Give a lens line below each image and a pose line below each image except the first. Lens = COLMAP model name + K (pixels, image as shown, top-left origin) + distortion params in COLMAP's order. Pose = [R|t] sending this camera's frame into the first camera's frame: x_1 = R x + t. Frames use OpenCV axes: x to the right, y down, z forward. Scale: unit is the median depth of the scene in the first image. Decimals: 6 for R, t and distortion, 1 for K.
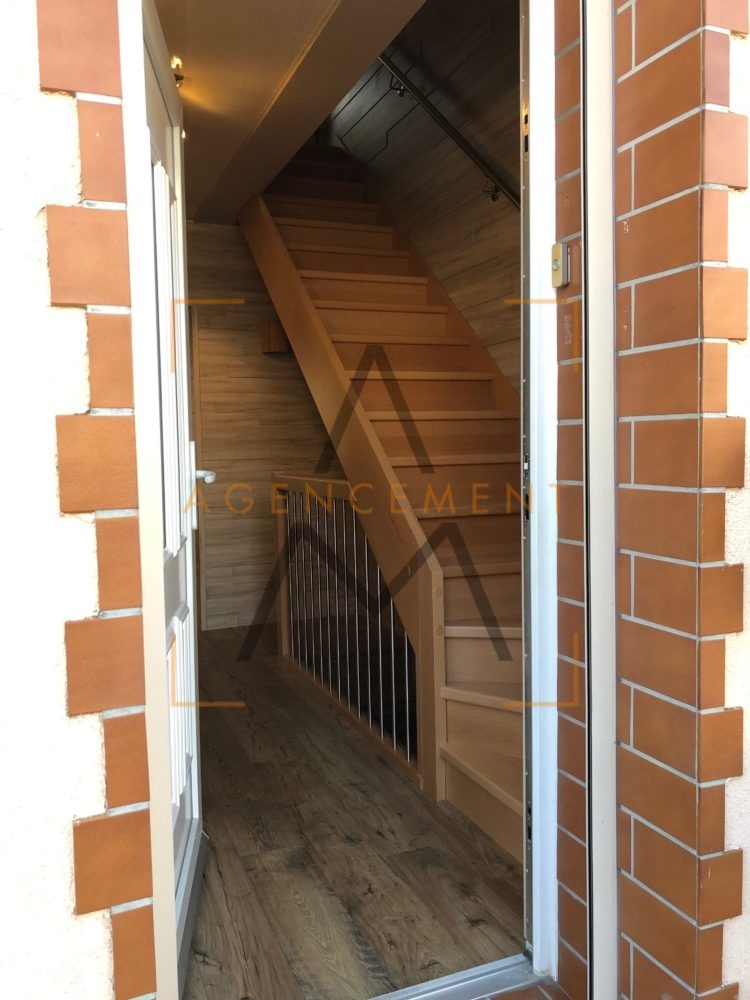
lens RADIAL K [[828.4, 0, 367.3], [0, 828.4, 498.4], [0, 0, 1]] dist [0.024533, -0.030819]
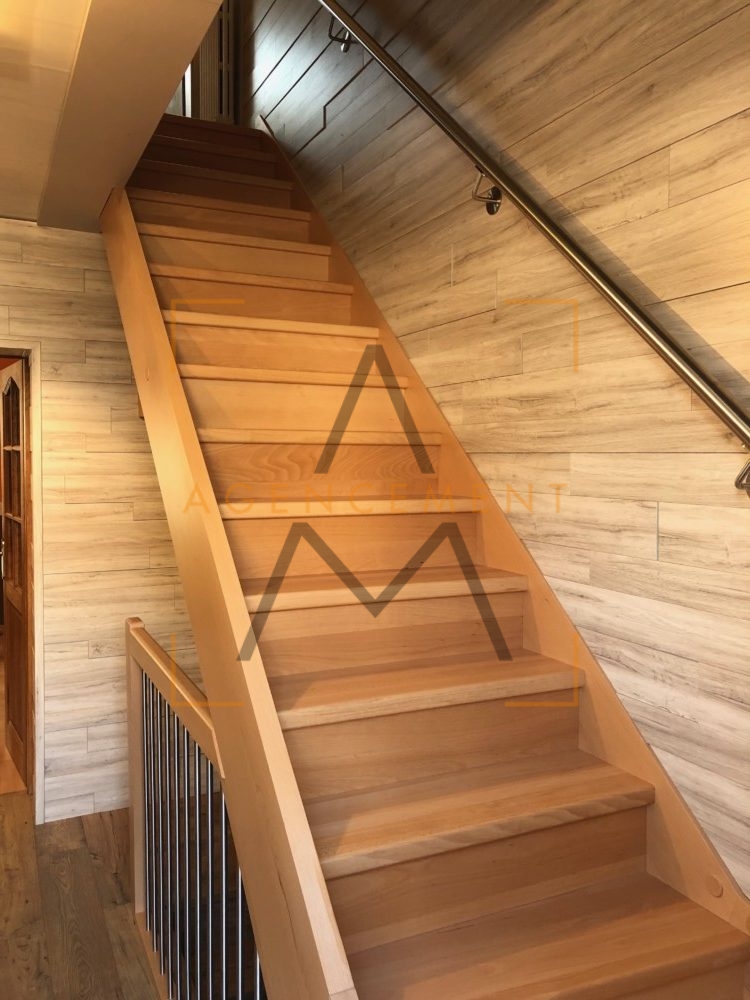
lens RADIAL K [[828.4, 0, 383.1], [0, 828.4, 496.5], [0, 0, 1]] dist [0.024533, -0.030819]
pose [[0.997233, 0.026426, 0.069487, 0.034002], [-0.025348, 0.999545, -0.016363, -0.121907], [-0.069888, 0.014557, 0.997449, 0.350943]]
